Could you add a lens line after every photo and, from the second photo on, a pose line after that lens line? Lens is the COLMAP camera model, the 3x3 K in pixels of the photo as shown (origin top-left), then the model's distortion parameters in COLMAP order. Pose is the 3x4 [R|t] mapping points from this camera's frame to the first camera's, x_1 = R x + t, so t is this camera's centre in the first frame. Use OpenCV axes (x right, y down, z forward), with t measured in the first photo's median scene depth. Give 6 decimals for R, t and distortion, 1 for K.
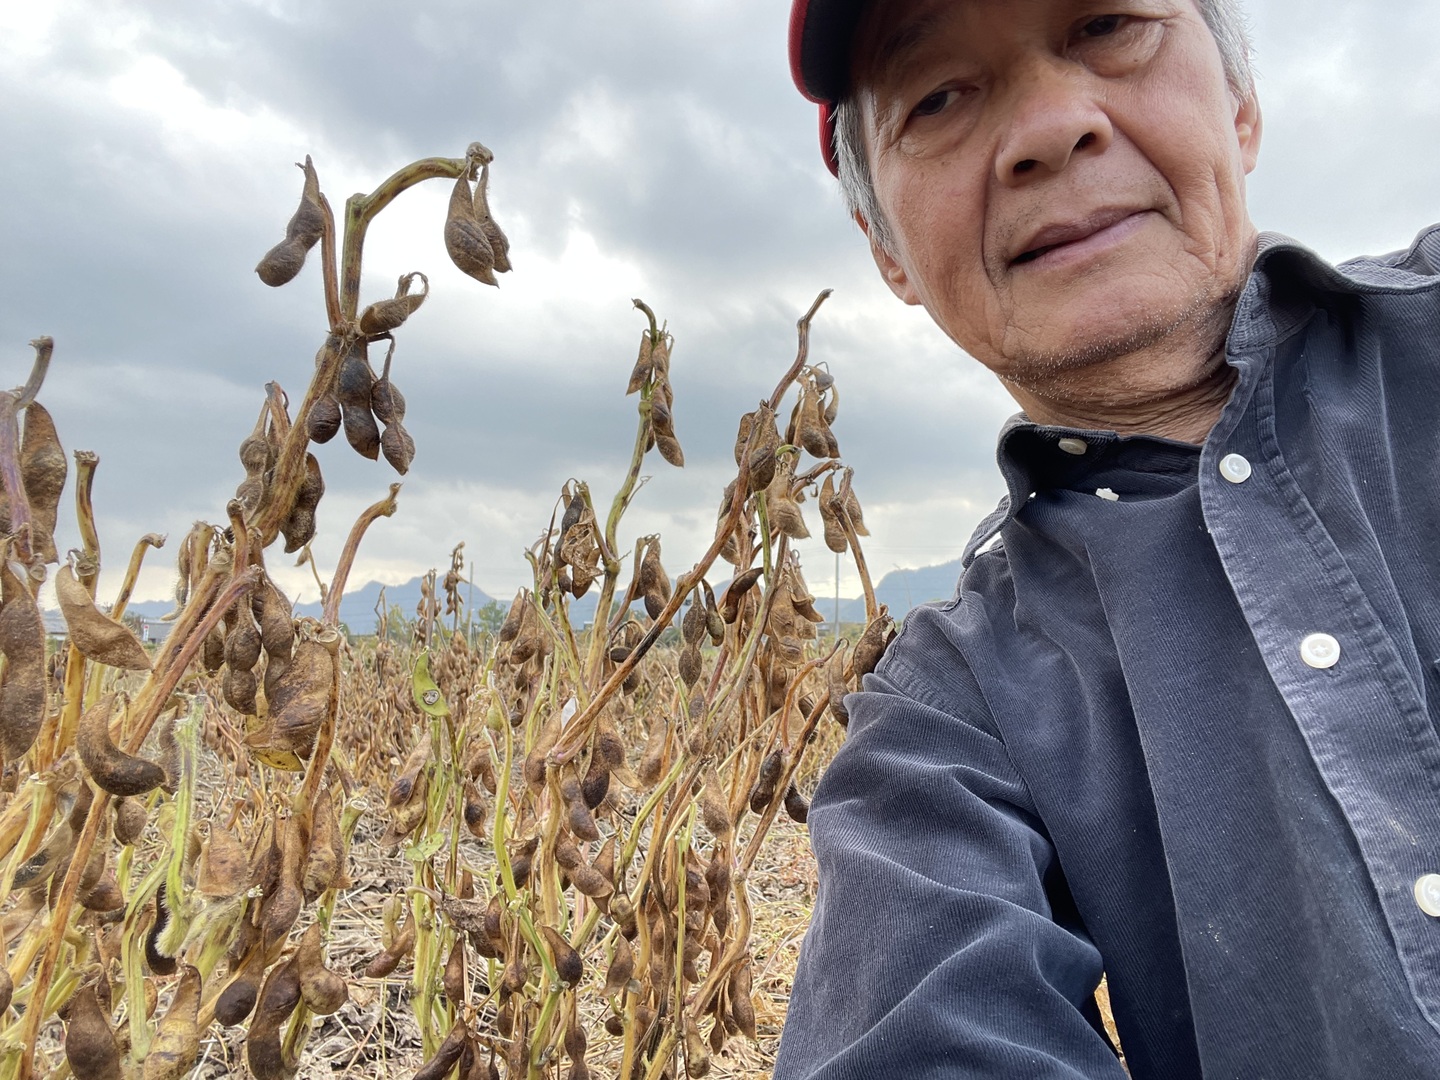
lens RADIAL K [[943.4, 0, 720.0], [0, 943.4, 540.0], [0, 0, 1]] dist [0.001821, 0.000212]
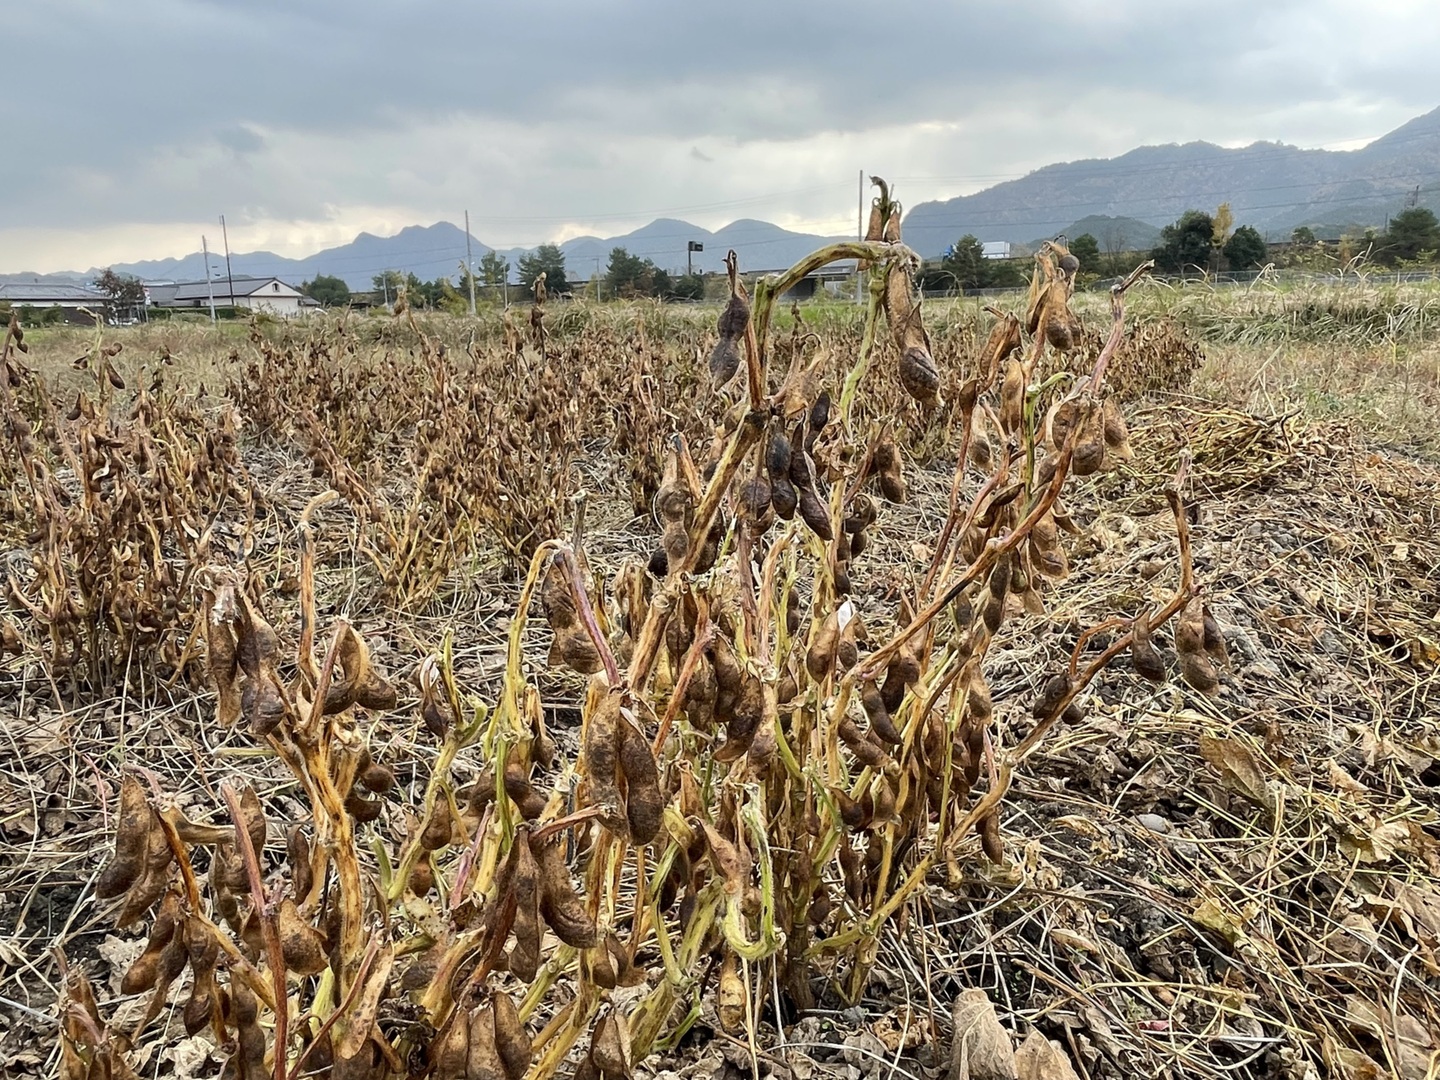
lens RADIAL K [[953.5, 0, 720.0], [0, 953.5, 540.0], [0, 0, 1]] dist [0.000839, 0.000075]
pose [[0.998784, -0.012201, -0.047774, -0.194151], [0.027008, 0.945998, 0.323045, -0.210733], [0.041252, -0.323942, 0.945177, -0.044776]]
